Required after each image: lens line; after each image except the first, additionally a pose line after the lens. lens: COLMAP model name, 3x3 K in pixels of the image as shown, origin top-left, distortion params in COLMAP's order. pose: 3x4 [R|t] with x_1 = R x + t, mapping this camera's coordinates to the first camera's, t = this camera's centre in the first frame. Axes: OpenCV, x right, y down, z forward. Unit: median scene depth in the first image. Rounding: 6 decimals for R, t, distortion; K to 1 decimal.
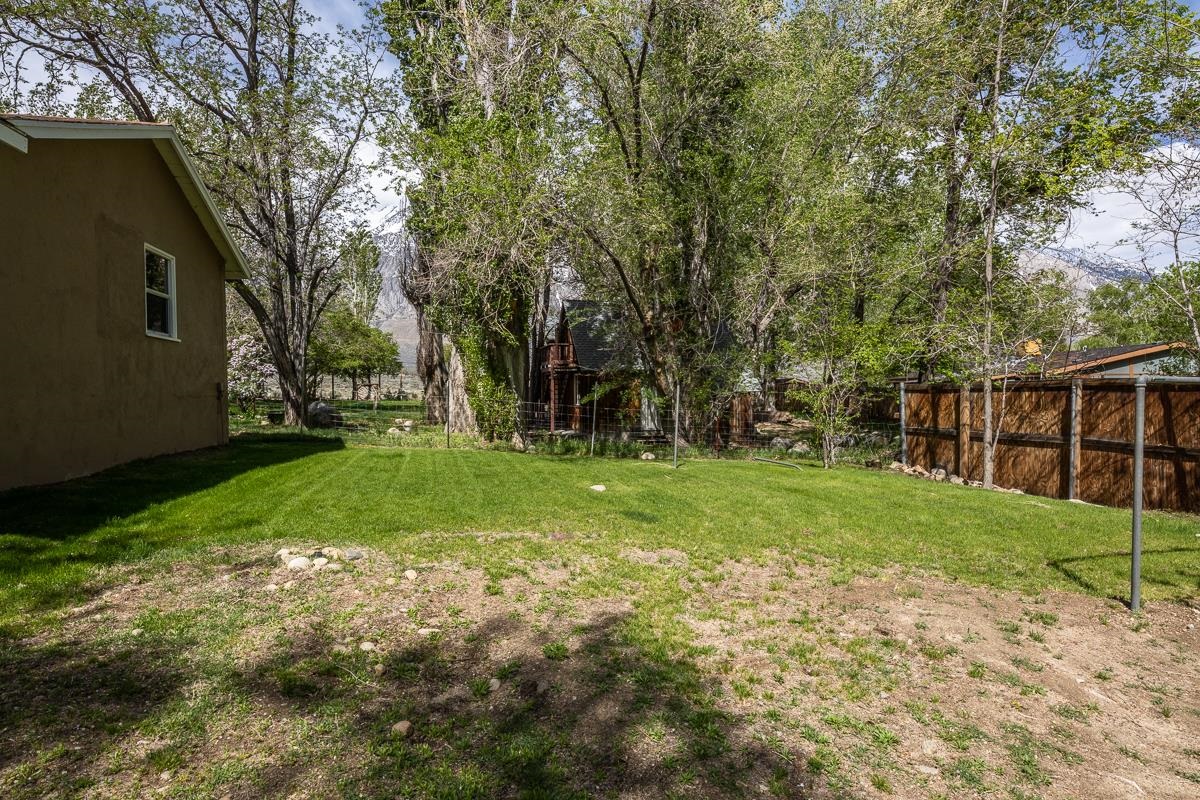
lens RADIAL K [[637.9, 0, 600.4], [0, 637.9, 396.3], [0, 0, 1]] dist [-0.002132, -0.001640]
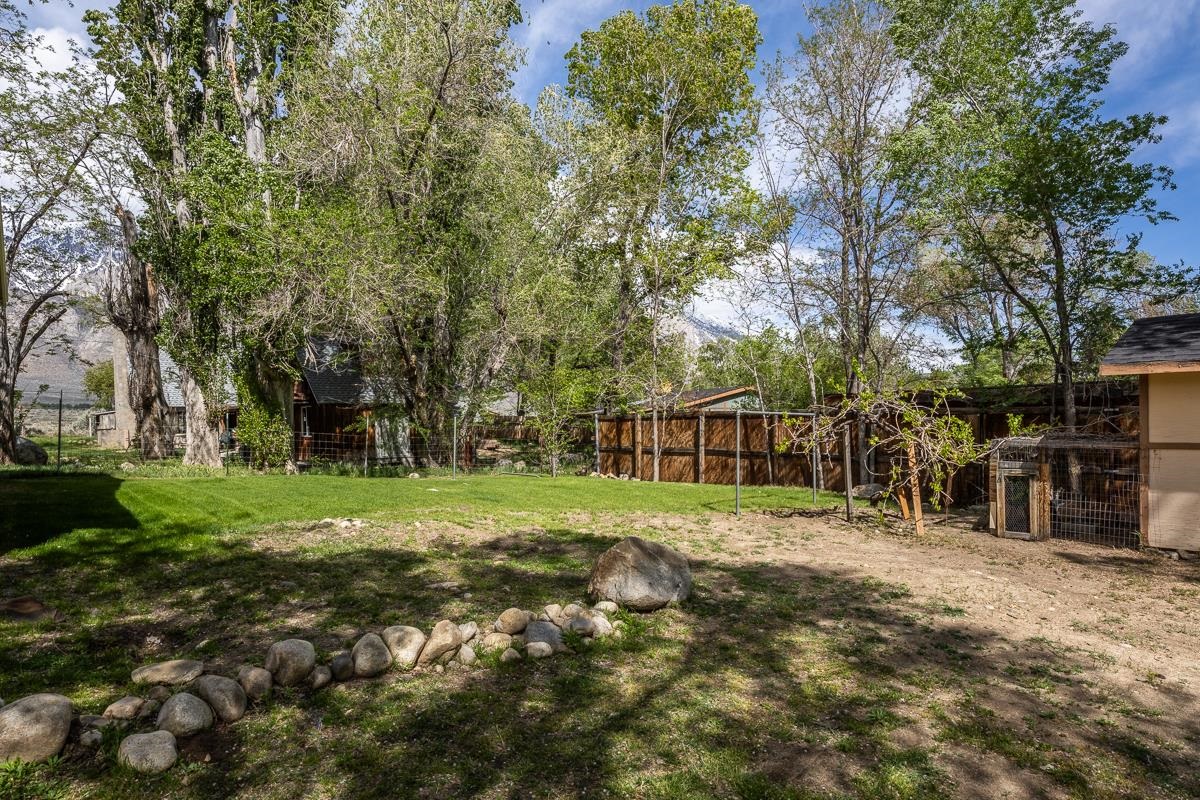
lens RADIAL K [[632.3, 0, 598.0], [0, 632.3, 423.8], [0, 0, 1]] dist [-0.000533, -0.000240]
pose [[0.876461, -0.009323, 0.481382, -0.191052], [0.012767, 0.999911, -0.003879, 0.004925], [-0.481303, 0.009545, 0.876502, -0.209113]]
